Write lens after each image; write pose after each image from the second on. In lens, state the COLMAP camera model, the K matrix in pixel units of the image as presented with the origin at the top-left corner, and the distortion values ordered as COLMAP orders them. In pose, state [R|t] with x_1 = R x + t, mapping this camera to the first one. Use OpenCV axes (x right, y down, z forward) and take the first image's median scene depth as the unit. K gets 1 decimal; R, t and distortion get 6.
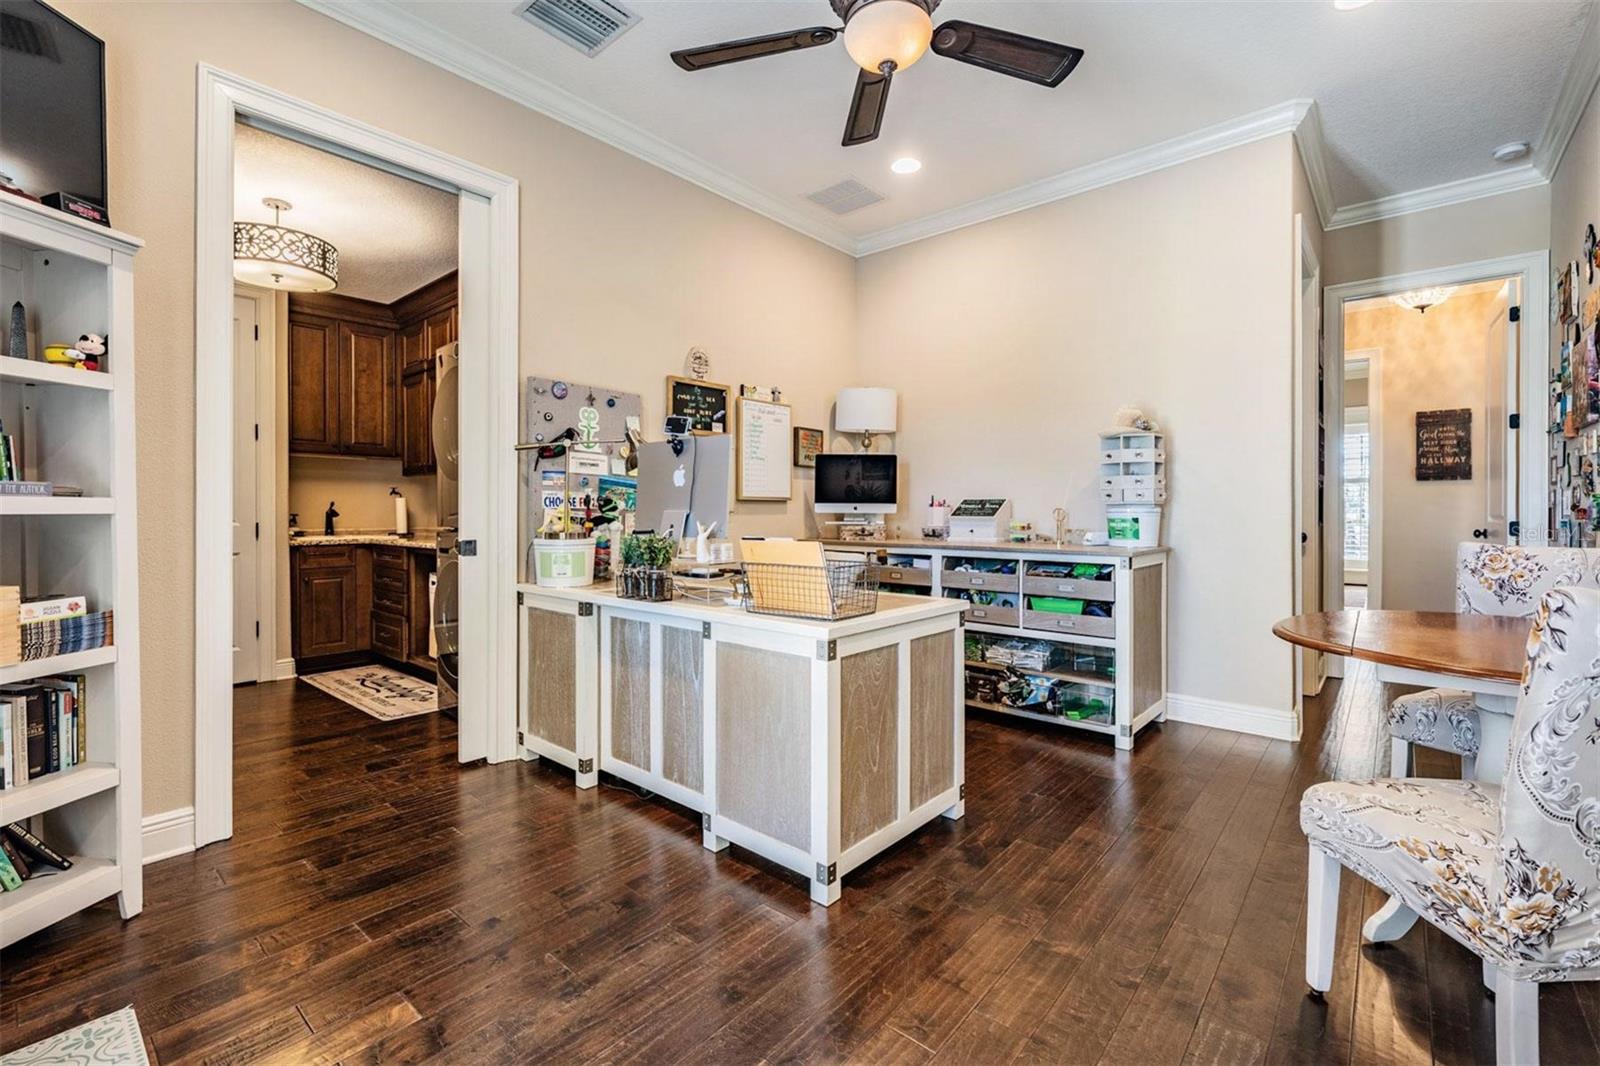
lens RADIAL K [[713.6, 0, 812.4], [0, 713.6, 509.4], [0, 0, 1]] dist [-0.001817, -0.001438]
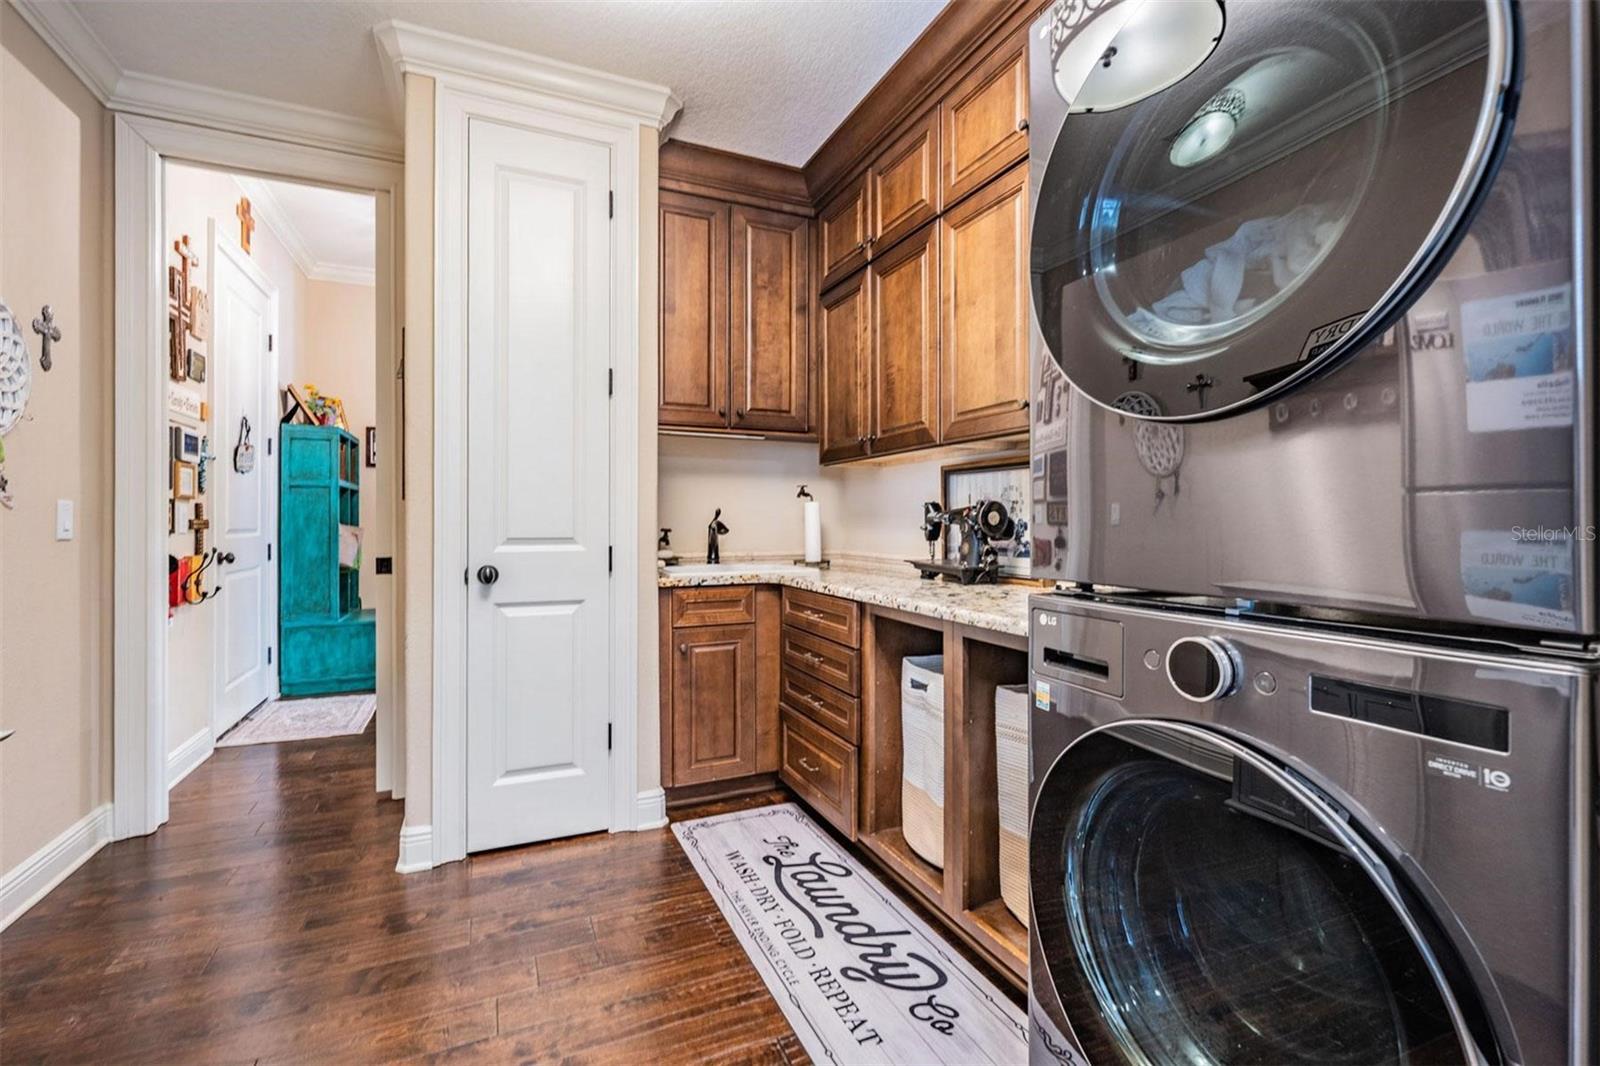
lens RADIAL K [[713.6, 0, 801.0], [0, 713.6, 524.3], [0, 0, 1]] dist [-0.001817, -0.001438]
pose [[0.903013, 0.007124, -0.429554, -0.359124], [-0.006326, 0.999975, 0.003286, -0.000056], [0.429567, -0.000250, 0.903035, 0.496579]]
